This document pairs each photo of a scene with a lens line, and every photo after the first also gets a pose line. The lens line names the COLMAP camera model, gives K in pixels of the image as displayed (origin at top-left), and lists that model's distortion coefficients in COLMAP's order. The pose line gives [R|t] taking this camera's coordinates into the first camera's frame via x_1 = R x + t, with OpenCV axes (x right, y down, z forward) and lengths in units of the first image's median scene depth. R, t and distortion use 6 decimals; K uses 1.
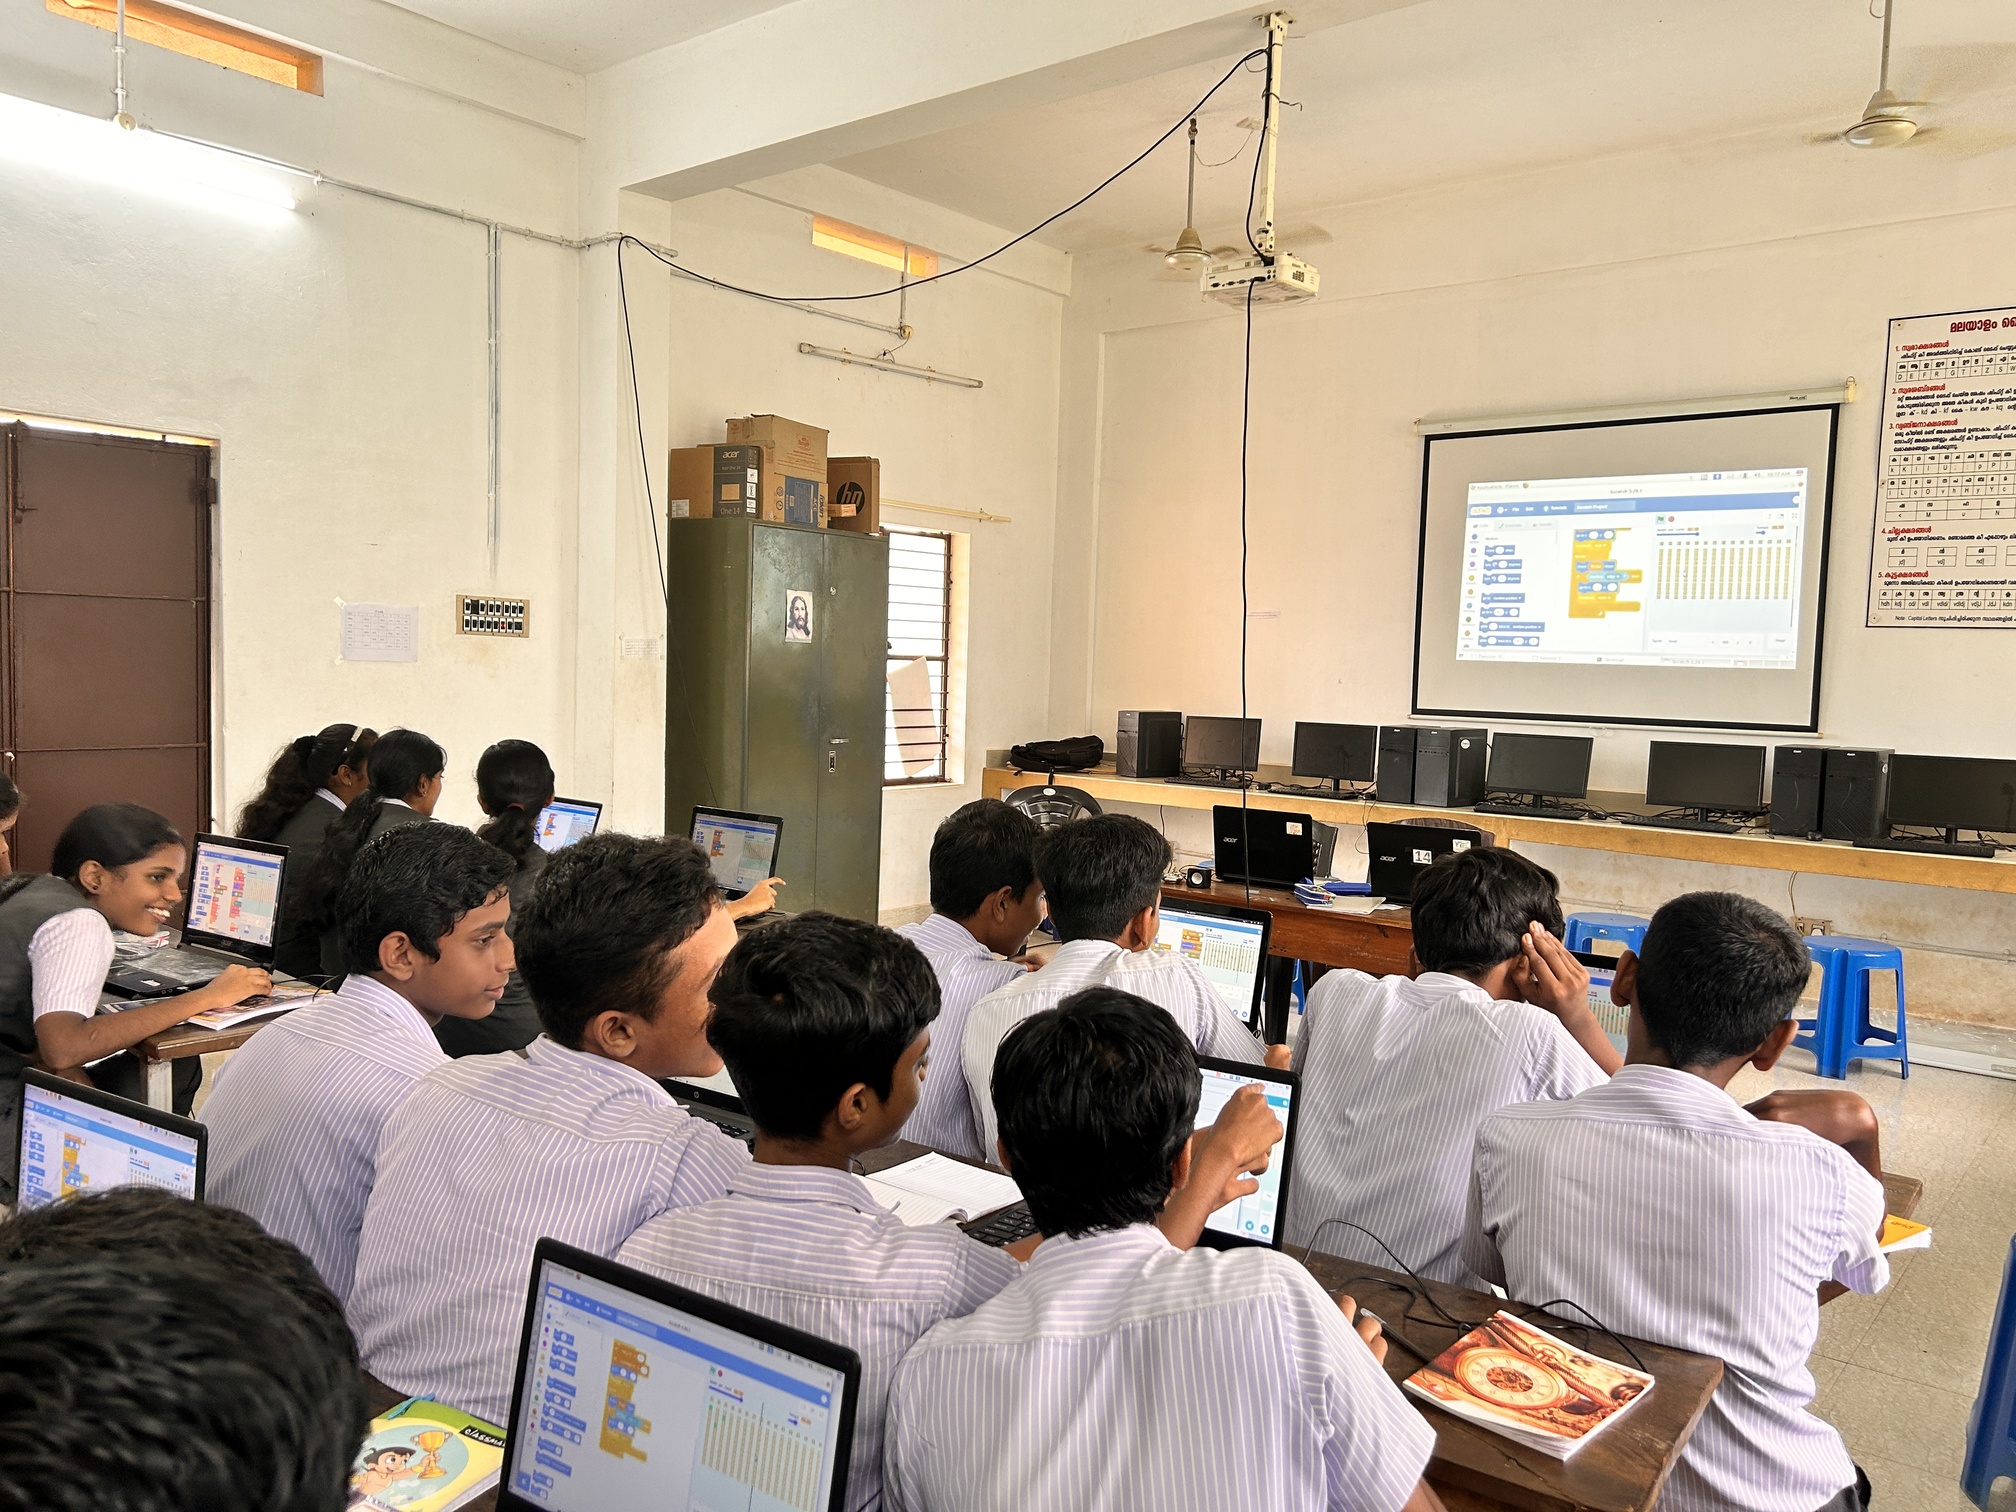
lens RADIAL K [[1515.2, 0, 1008.0], [0, 1515.2, 756.0], [0, 0, 1]] dist [-0.003683, -0.006053]
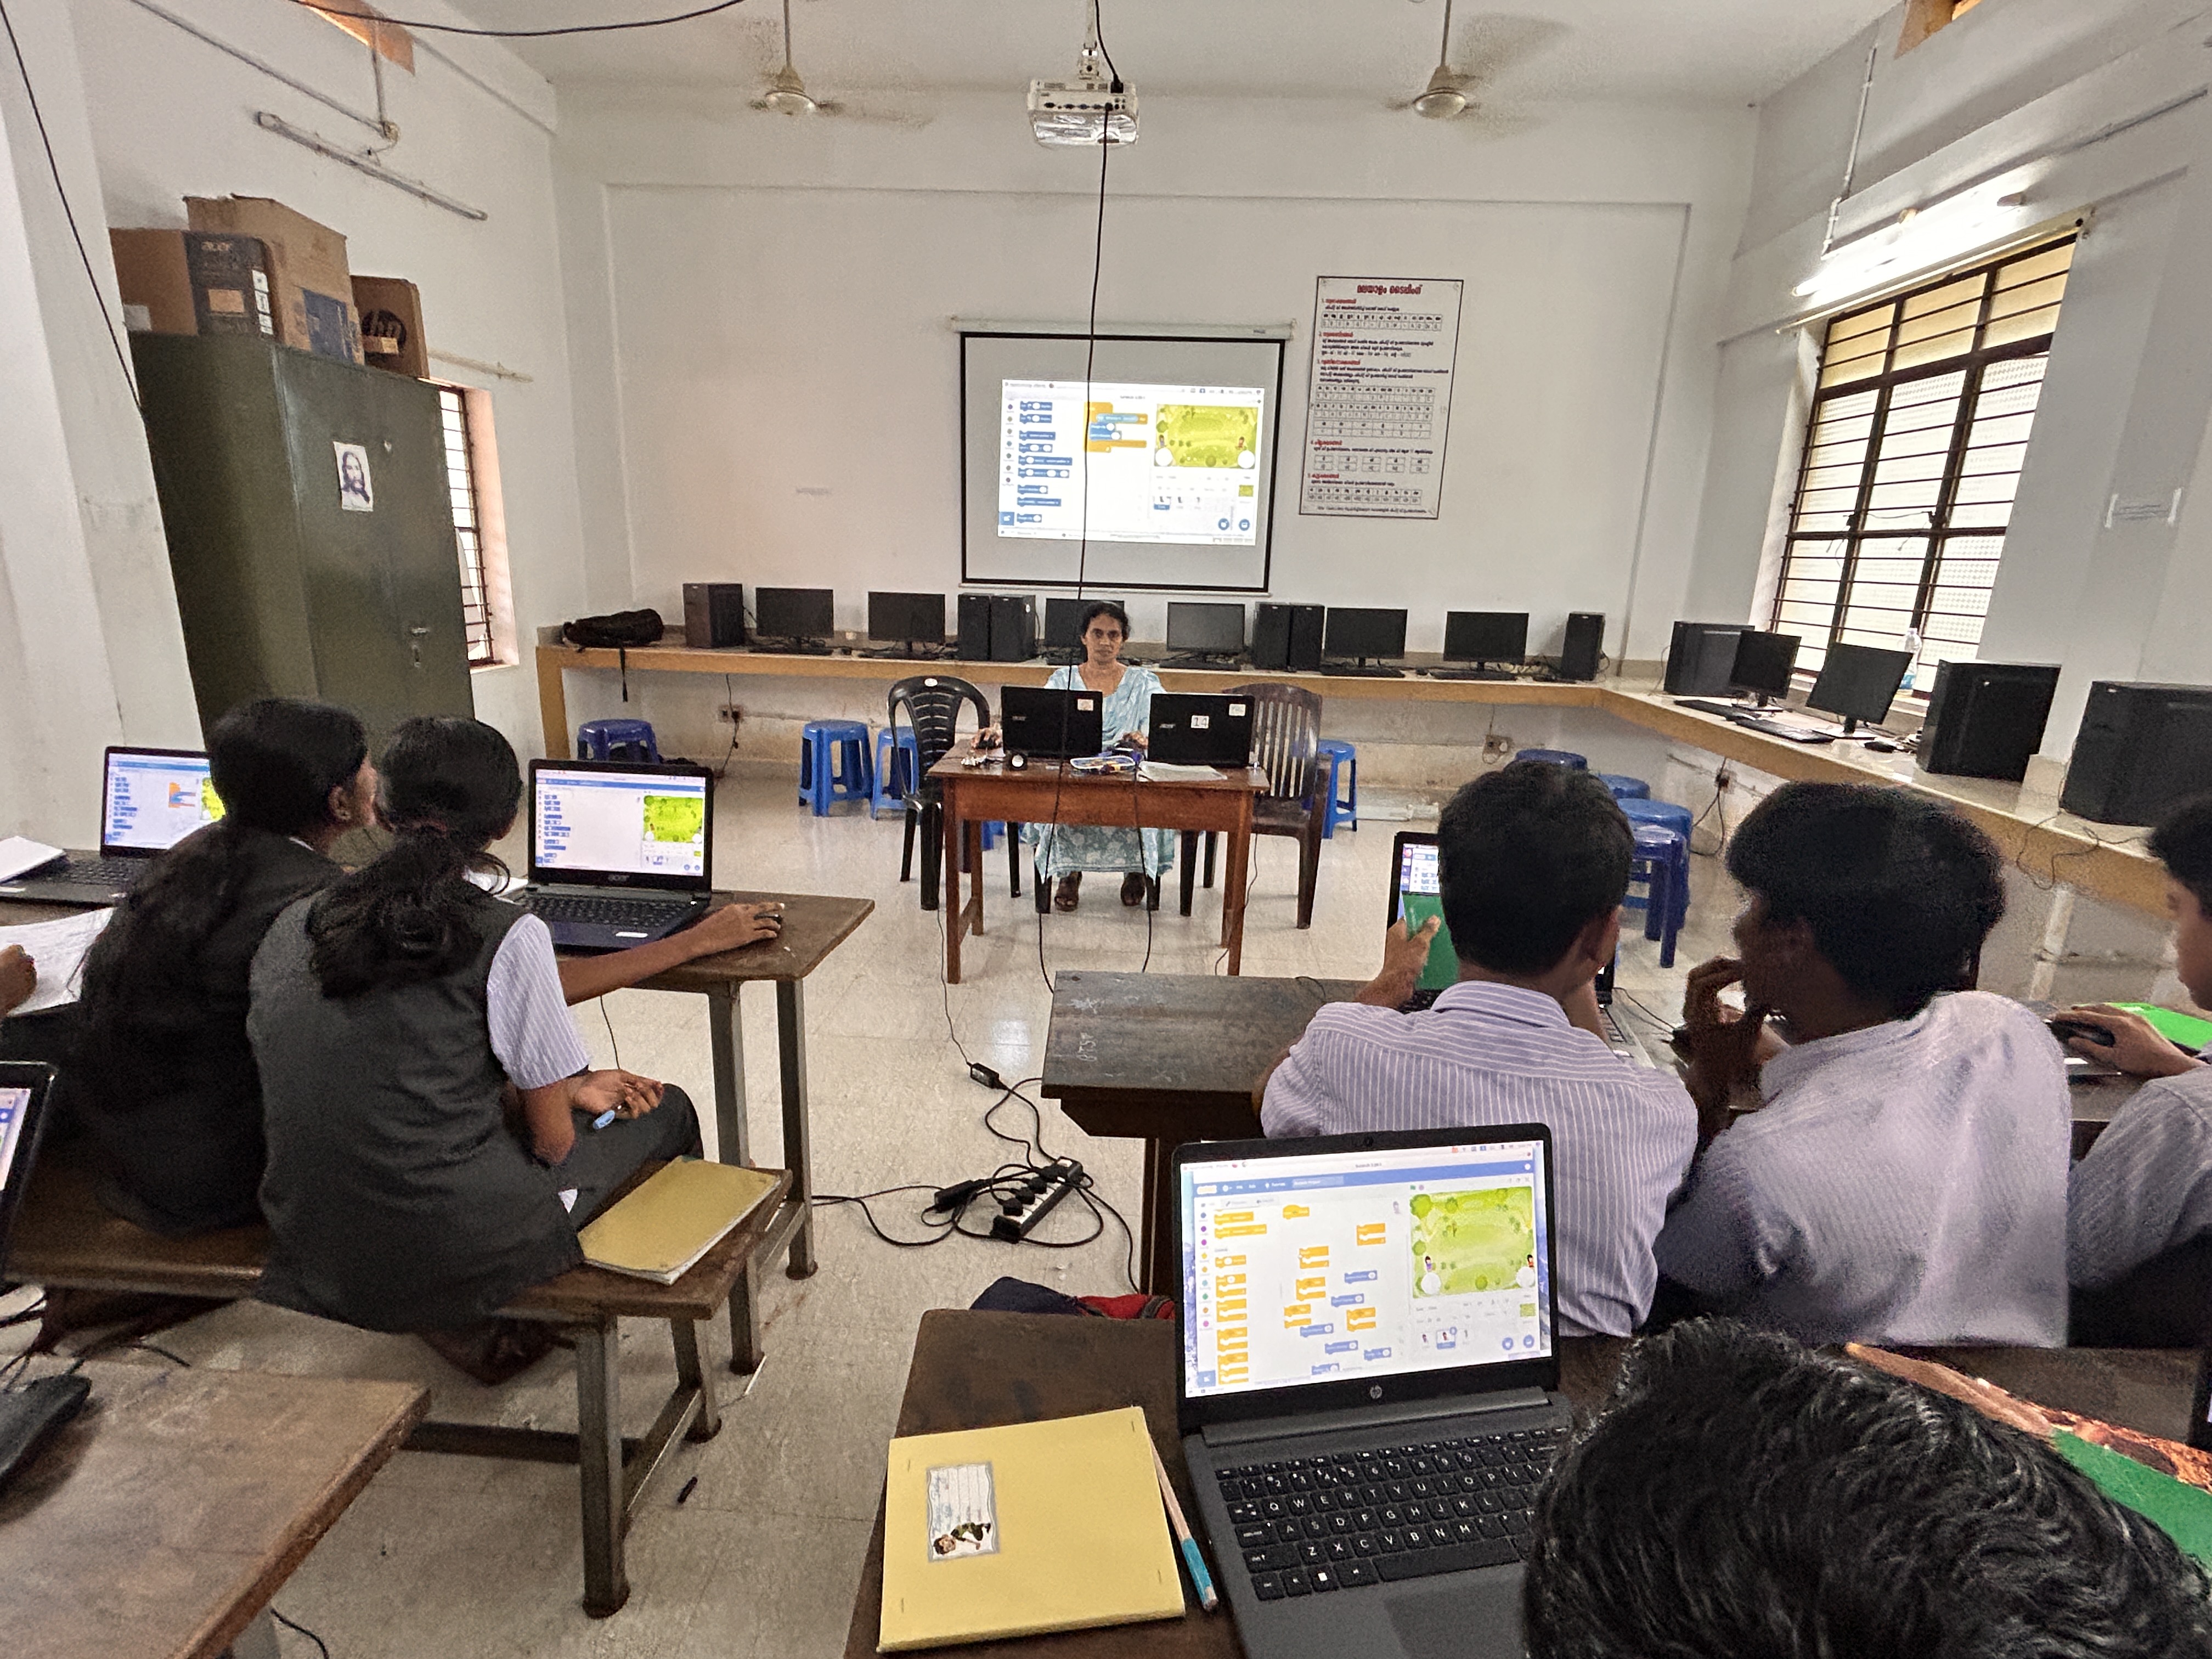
lens RADIAL K [[1060.7, 0, 1107.2], [0, 1060.7, 812.4], [0, 0, 1]] dist [0.000626, -0.007220]
pose [[0.798456, -0.146398, 0.583982, -0.174445], [0.029108, 0.978238, 0.205436, -0.021753], [-0.601349, -0.147033, 0.785341, 0.290532]]
